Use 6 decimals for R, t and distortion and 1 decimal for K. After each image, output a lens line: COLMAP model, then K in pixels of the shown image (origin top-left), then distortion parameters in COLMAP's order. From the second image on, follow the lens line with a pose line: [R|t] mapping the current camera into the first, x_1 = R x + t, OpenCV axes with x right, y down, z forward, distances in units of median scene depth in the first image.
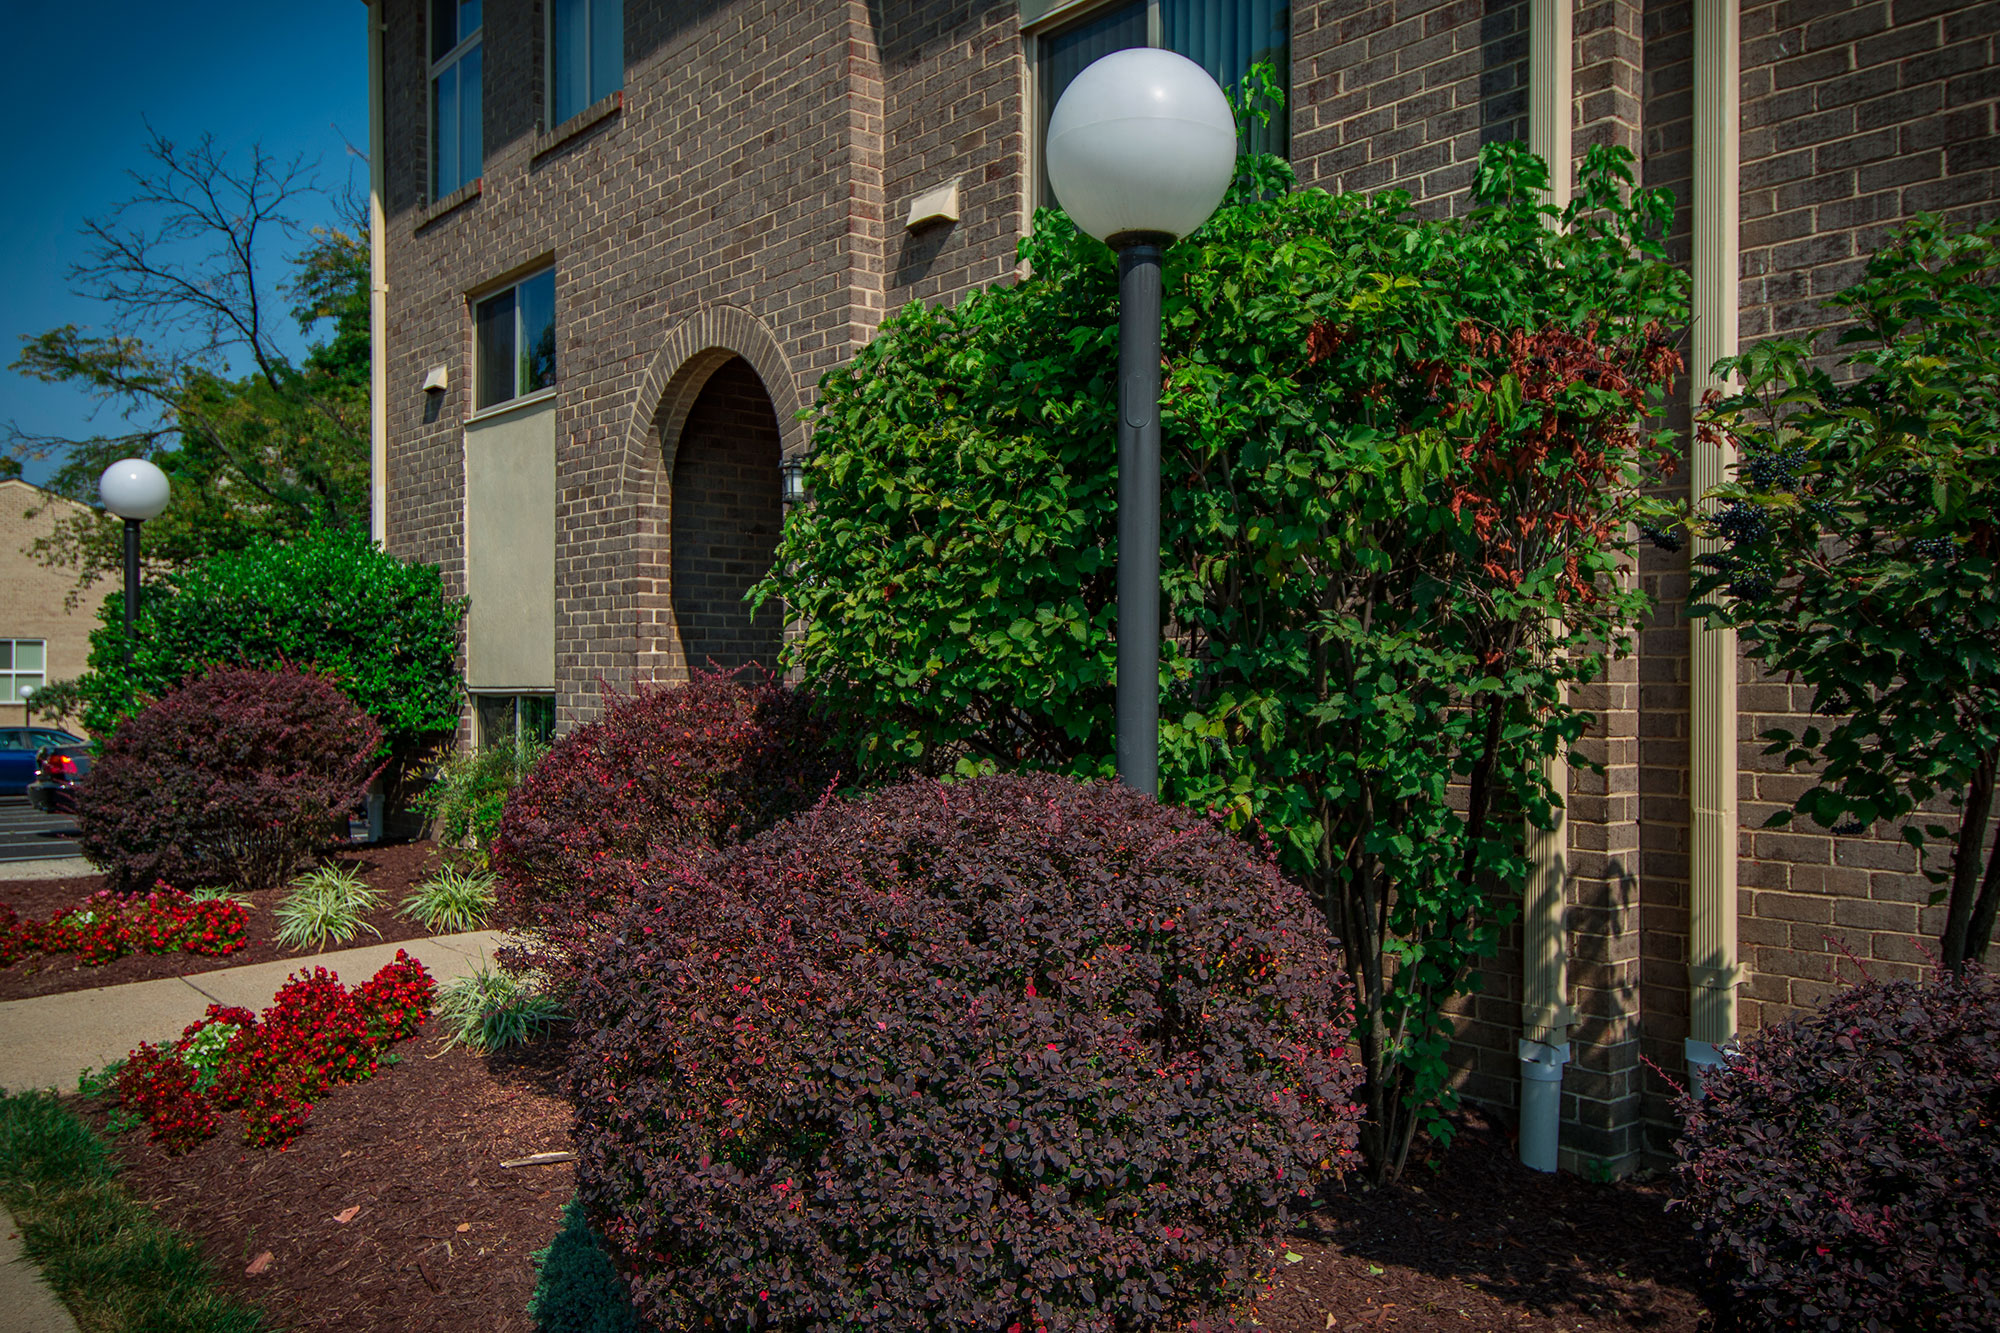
lens RADIAL K [[1538.1, 0, 1000.0], [0, 1538.1, 666.5], [0, 0, 1]] dist [0.070983, -0.088477]
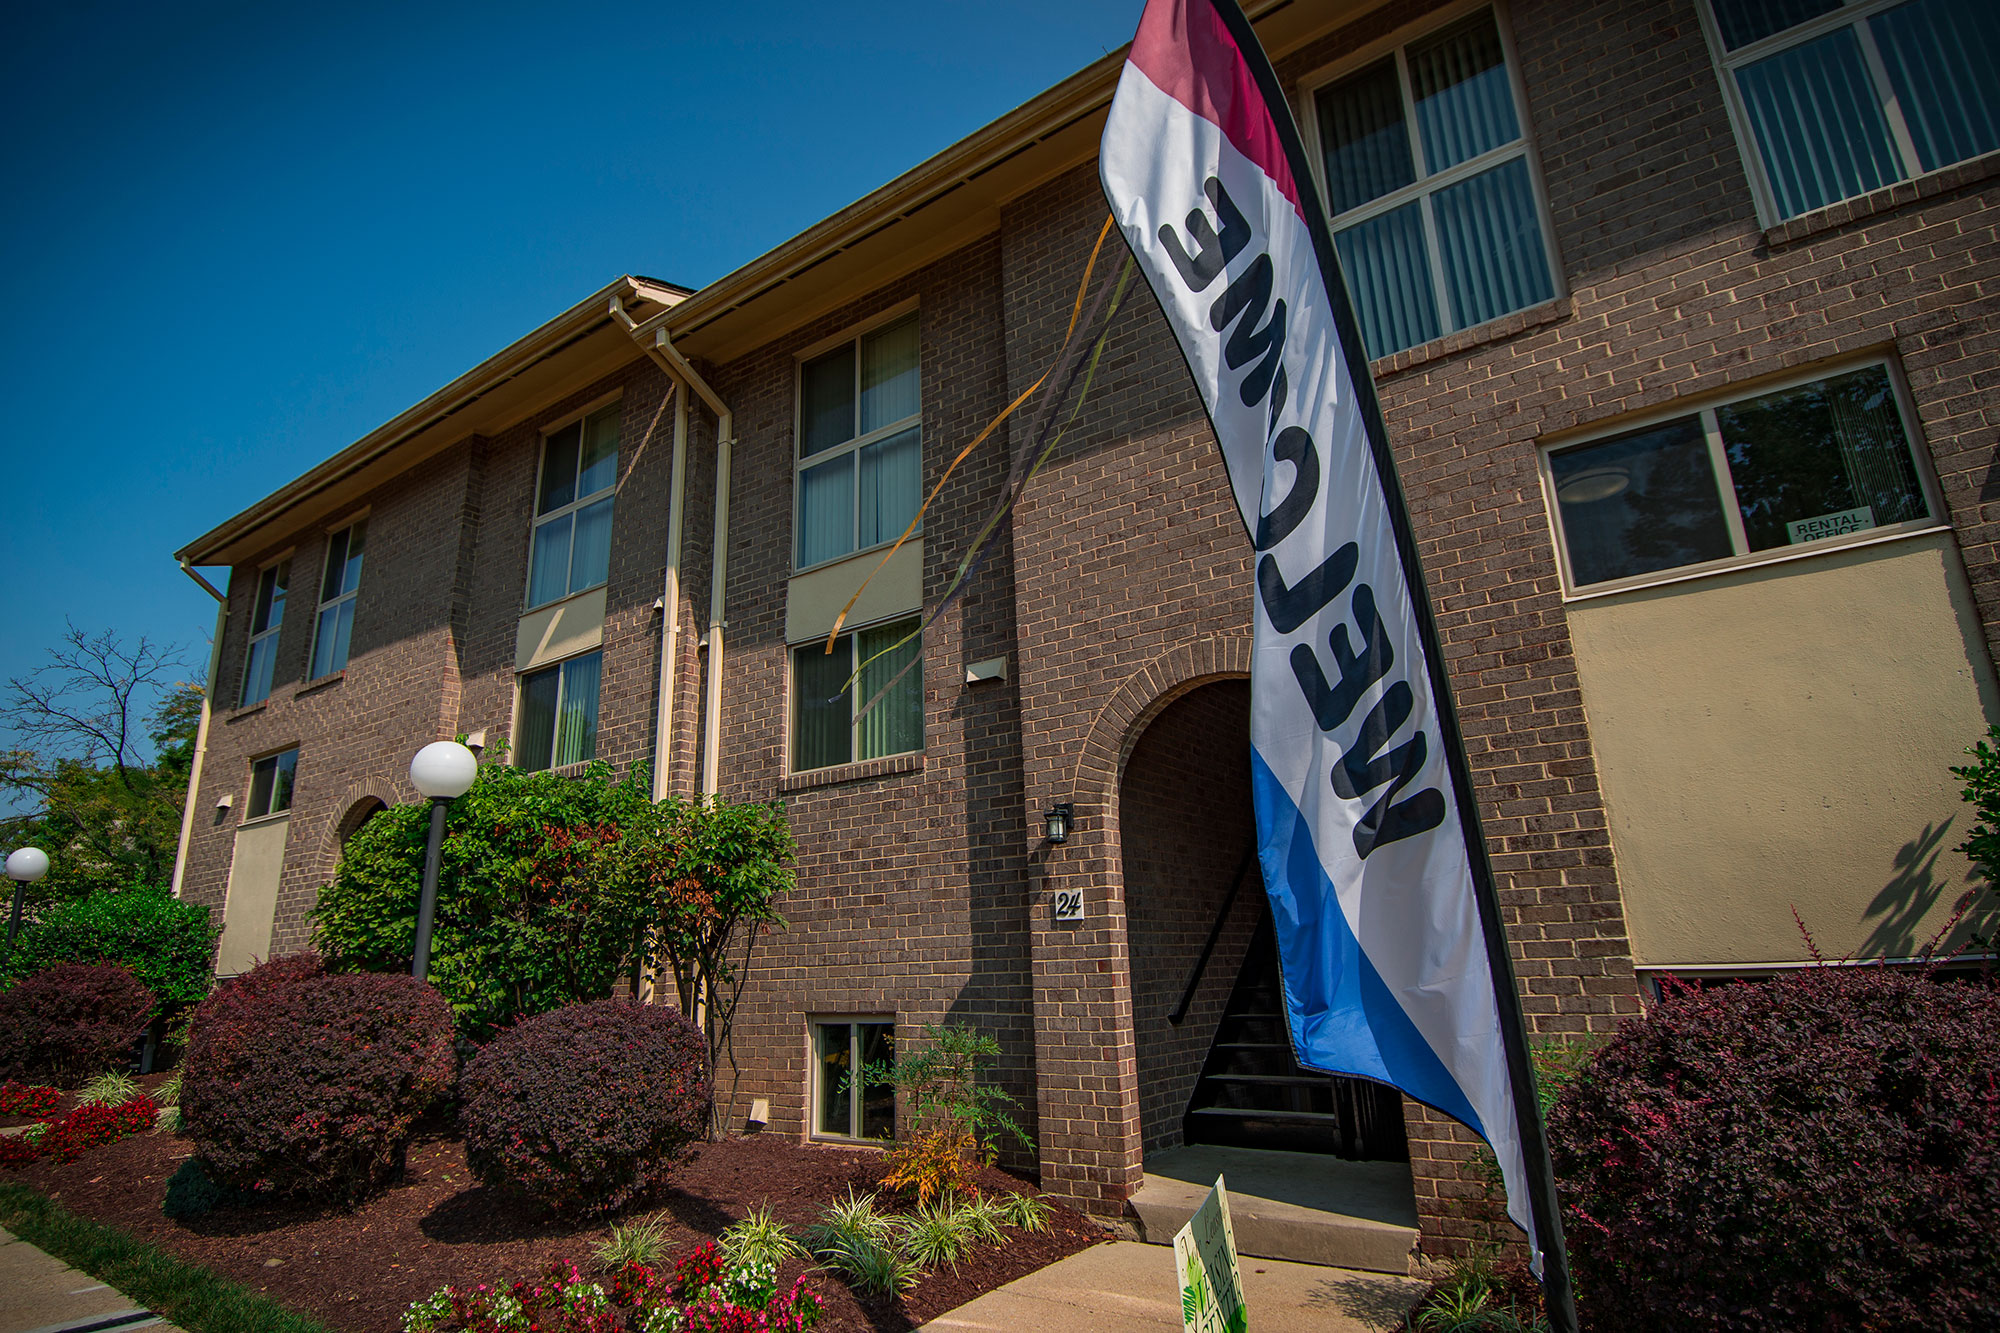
lens RADIAL K [[1044.5, 0, 1000.0], [0, 1044.5, 666.5], [0, 0, 1]] dist [0.050689, -0.052766]
pose [[0.967336, 0.037460, 0.250713, 0.235689], [0.032619, 0.962405, -0.269652, 0.031797], [-0.251389, 0.269022, 0.929748, -0.503225]]
